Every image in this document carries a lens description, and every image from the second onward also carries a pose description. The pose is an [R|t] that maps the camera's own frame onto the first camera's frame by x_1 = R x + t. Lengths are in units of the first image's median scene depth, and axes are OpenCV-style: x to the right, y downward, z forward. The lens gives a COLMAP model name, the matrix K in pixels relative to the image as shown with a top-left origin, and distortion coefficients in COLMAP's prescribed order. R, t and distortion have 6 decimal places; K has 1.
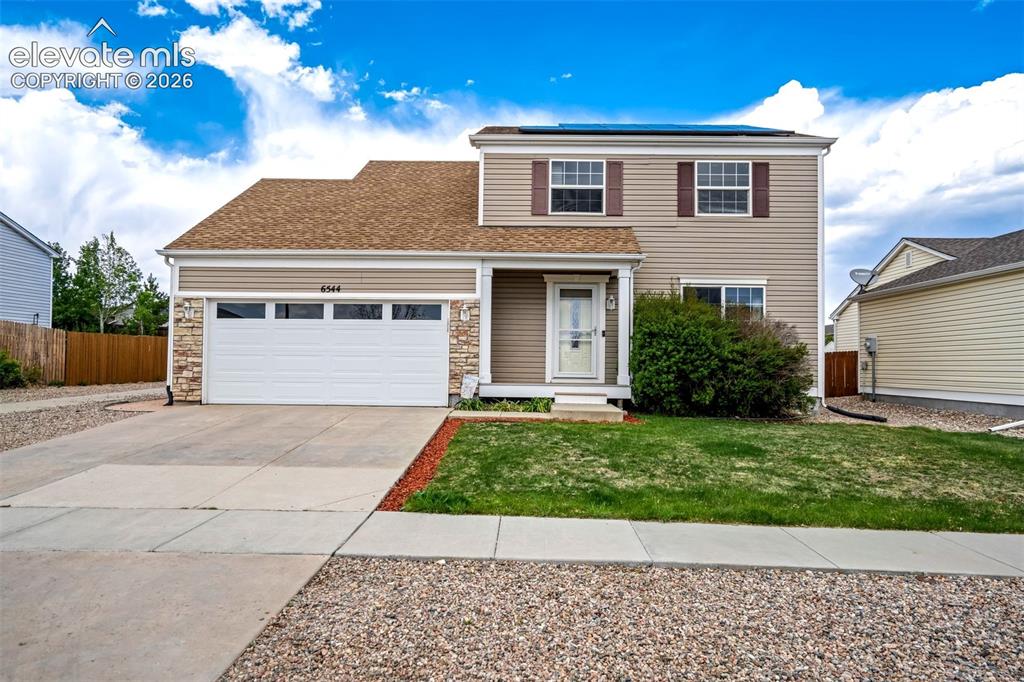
lens RADIAL K [[686.6, 0, 512.2], [0, 686.6, 346.1], [0, 0, 1]] dist [0.037541, 0.000209]
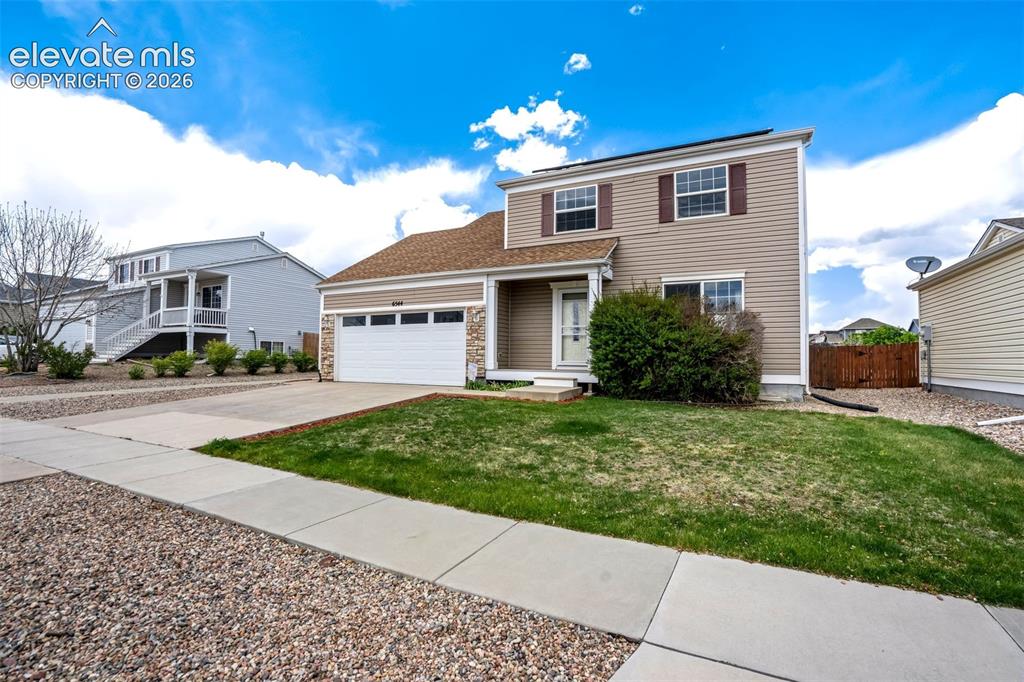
lens RADIAL K [[482.9, 0, 510.5], [0, 482.9, 344.3], [0, 0, 1]] dist [-0.012721, -0.000027]
pose [[0.897247, -0.018126, -0.441156, 0.368728], [0.014188, 0.999825, -0.012224, 0.017190], [0.441300, 0.004709, 0.897347, 0.181908]]
